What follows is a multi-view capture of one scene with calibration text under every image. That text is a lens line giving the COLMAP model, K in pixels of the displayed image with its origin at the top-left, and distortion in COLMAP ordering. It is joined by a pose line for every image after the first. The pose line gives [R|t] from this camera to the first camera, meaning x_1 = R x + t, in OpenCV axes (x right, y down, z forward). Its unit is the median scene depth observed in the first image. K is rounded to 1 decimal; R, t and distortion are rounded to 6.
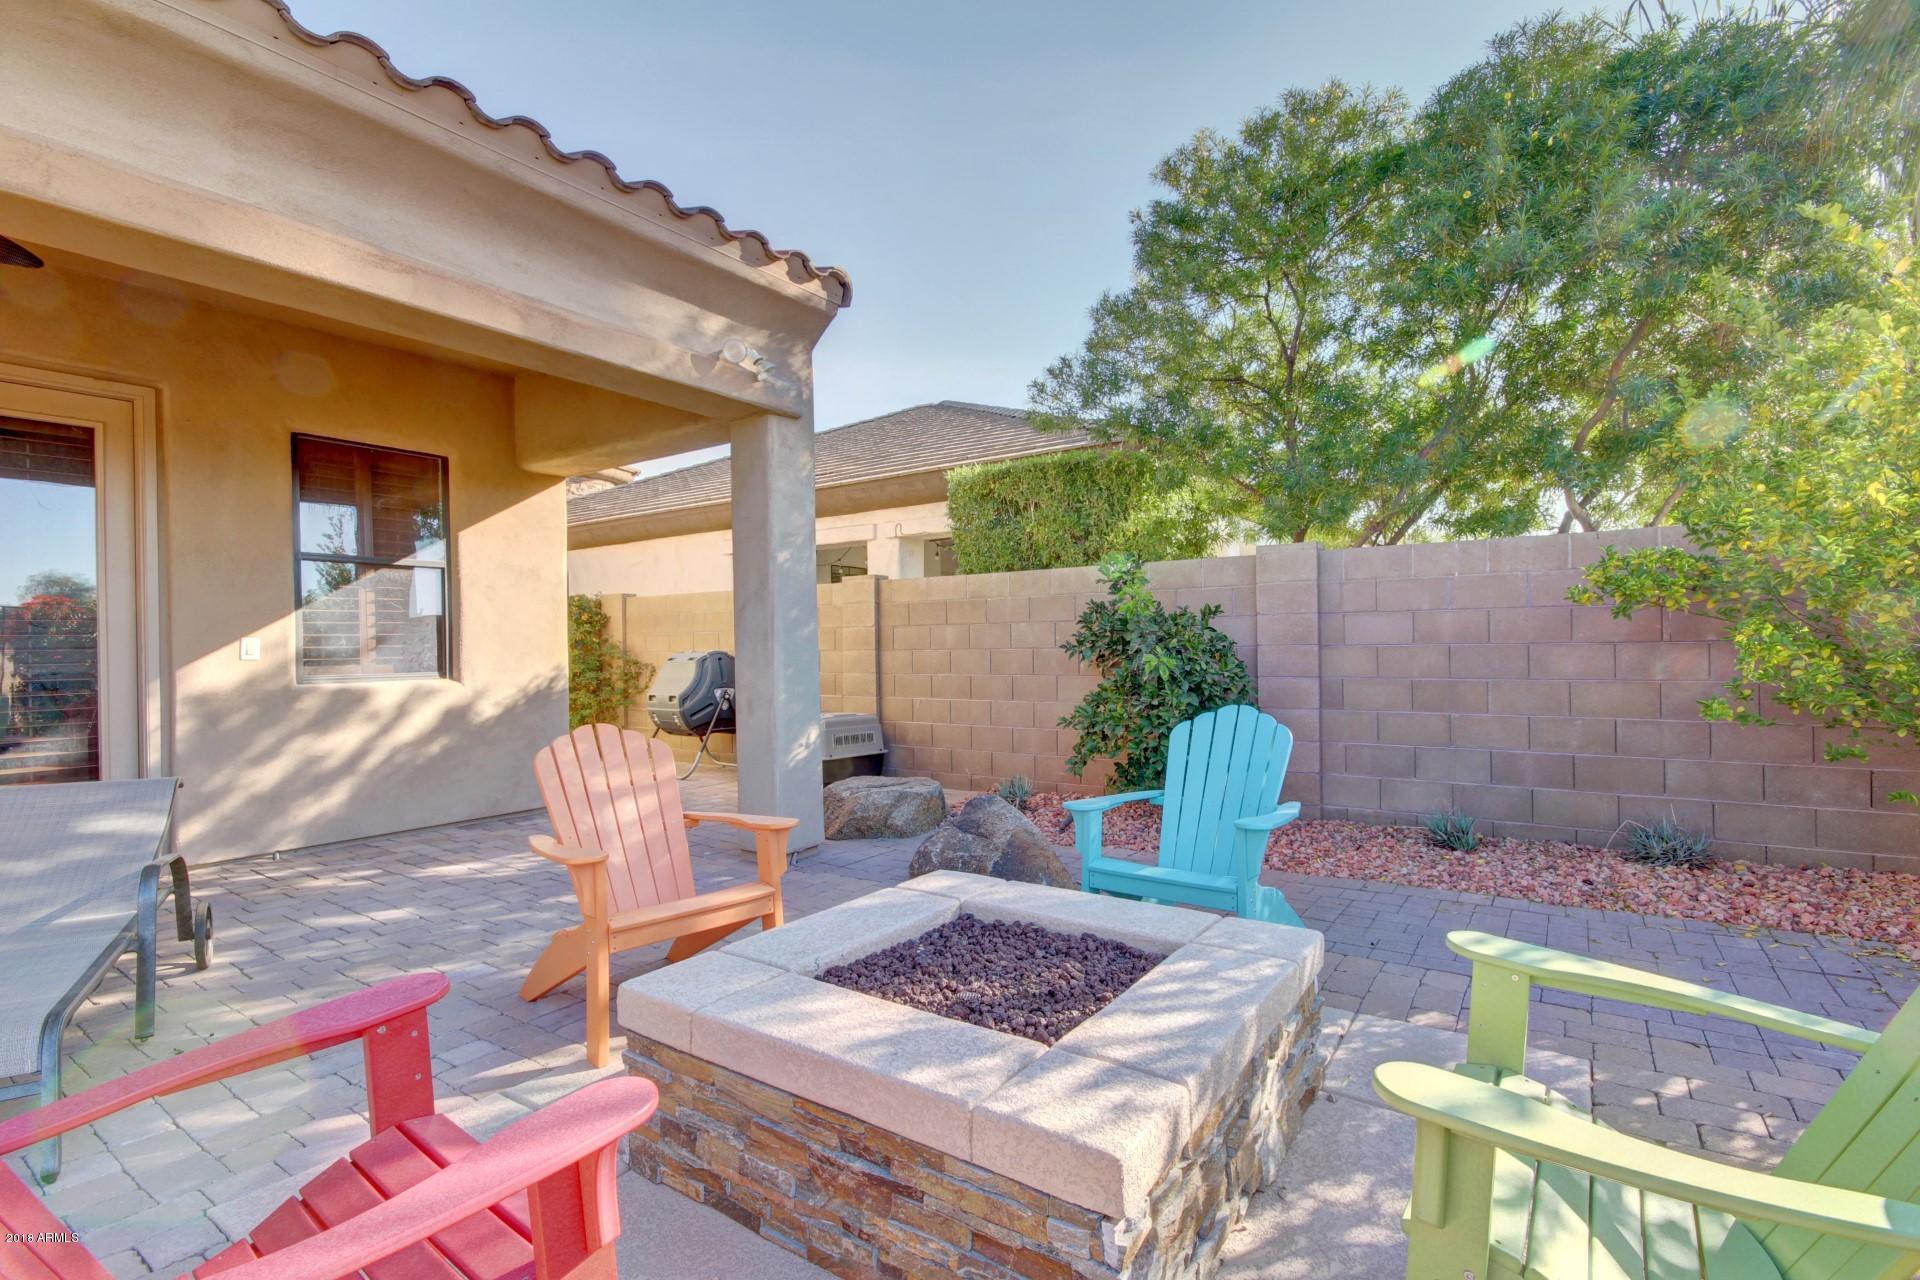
lens RADIAL K [[899.6, 0, 980.5], [0, 899.6, 638.6], [0, 0, 1]] dist [0.011311, -0.004221]
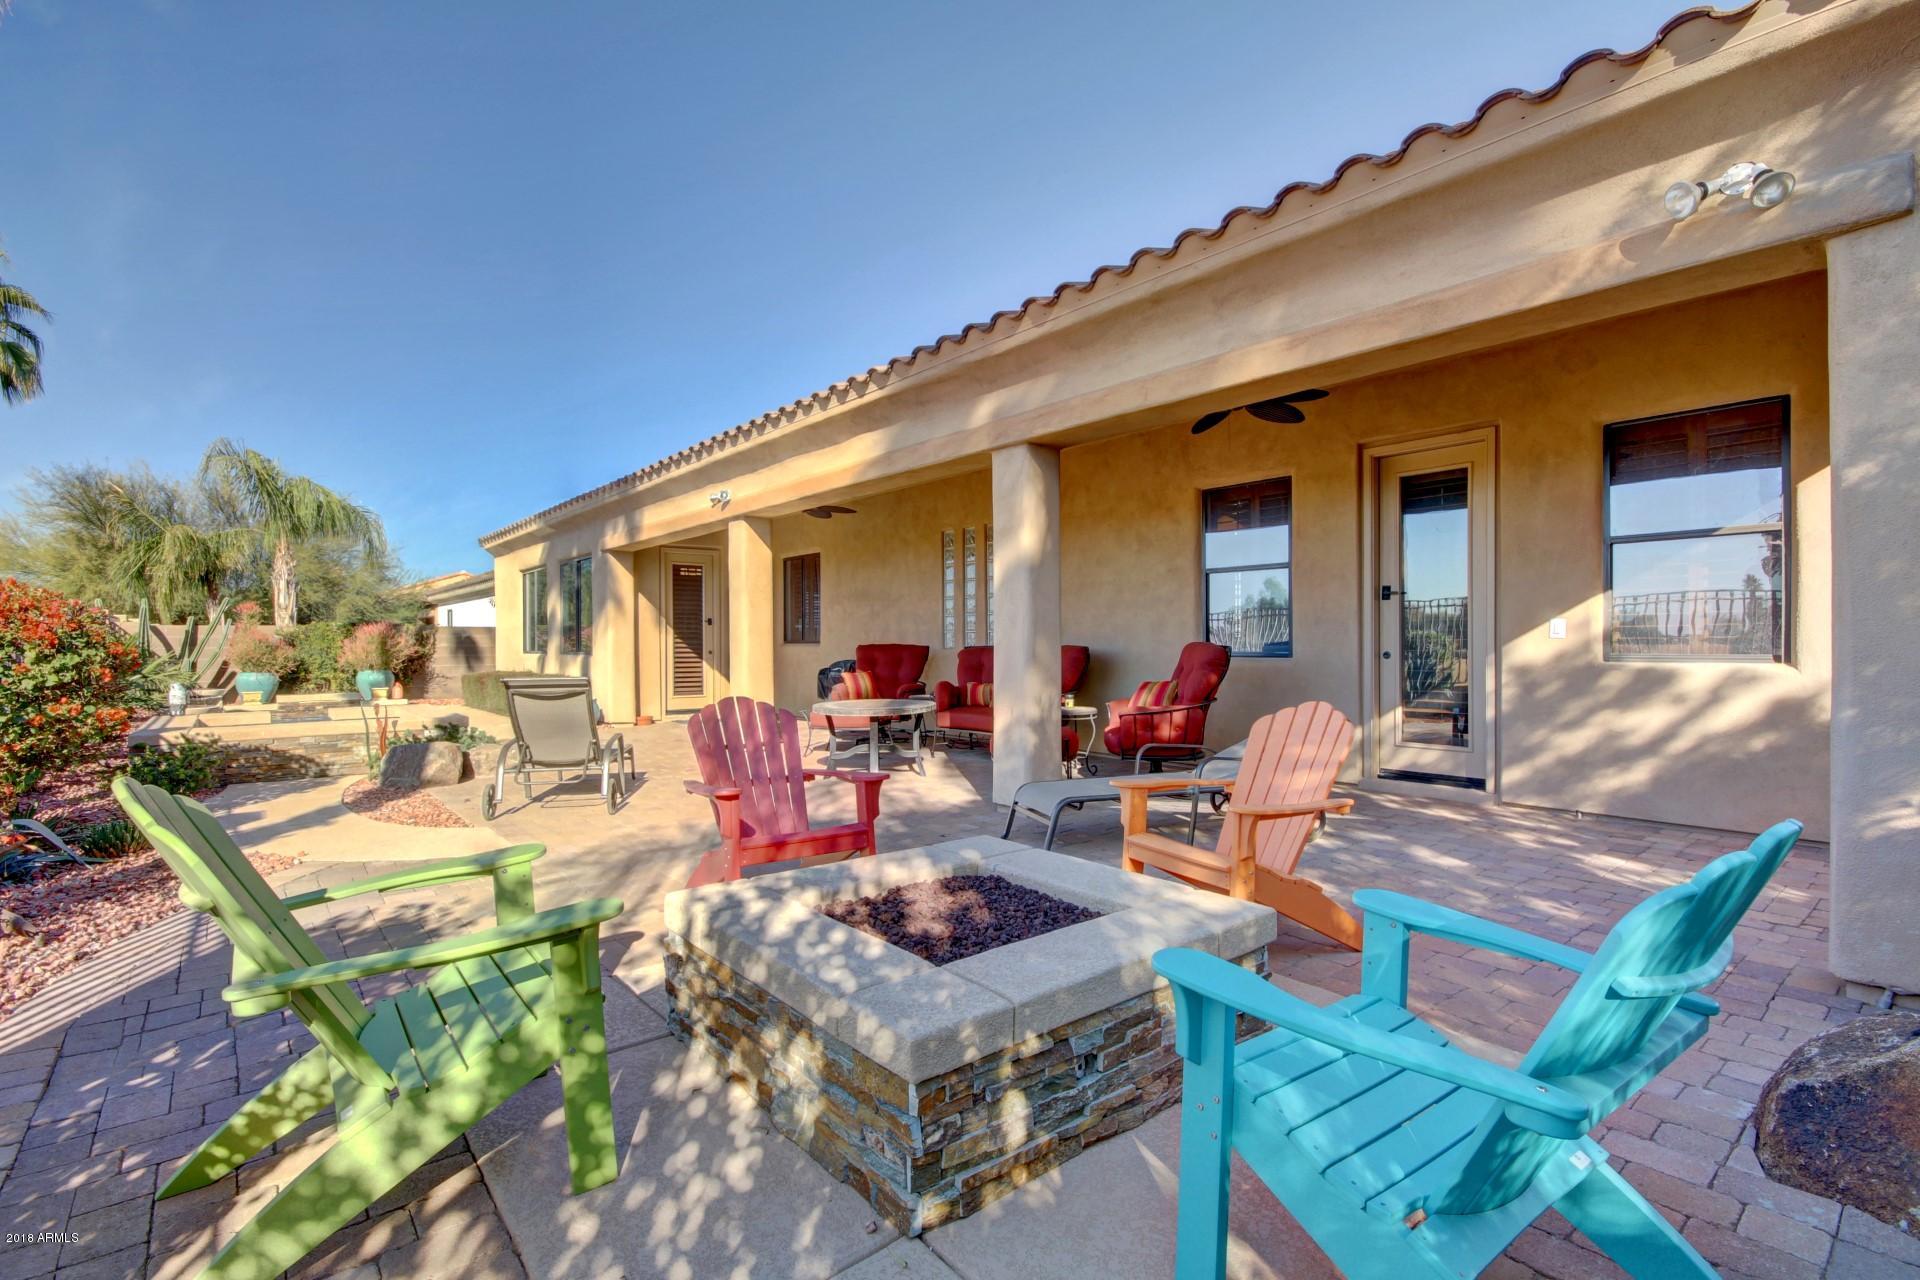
lens RADIAL K [[916.3, 0, 956.1], [0, 916.3, 636.9], [0, 0, 1]] dist [0.012609, -0.001988]
pose [[-0.306941, 0.011939, -0.951654, 0.527512], [0.019434, 0.999791, 0.006275, -0.000384], [0.951530, -0.016568, -0.307109, 0.625362]]
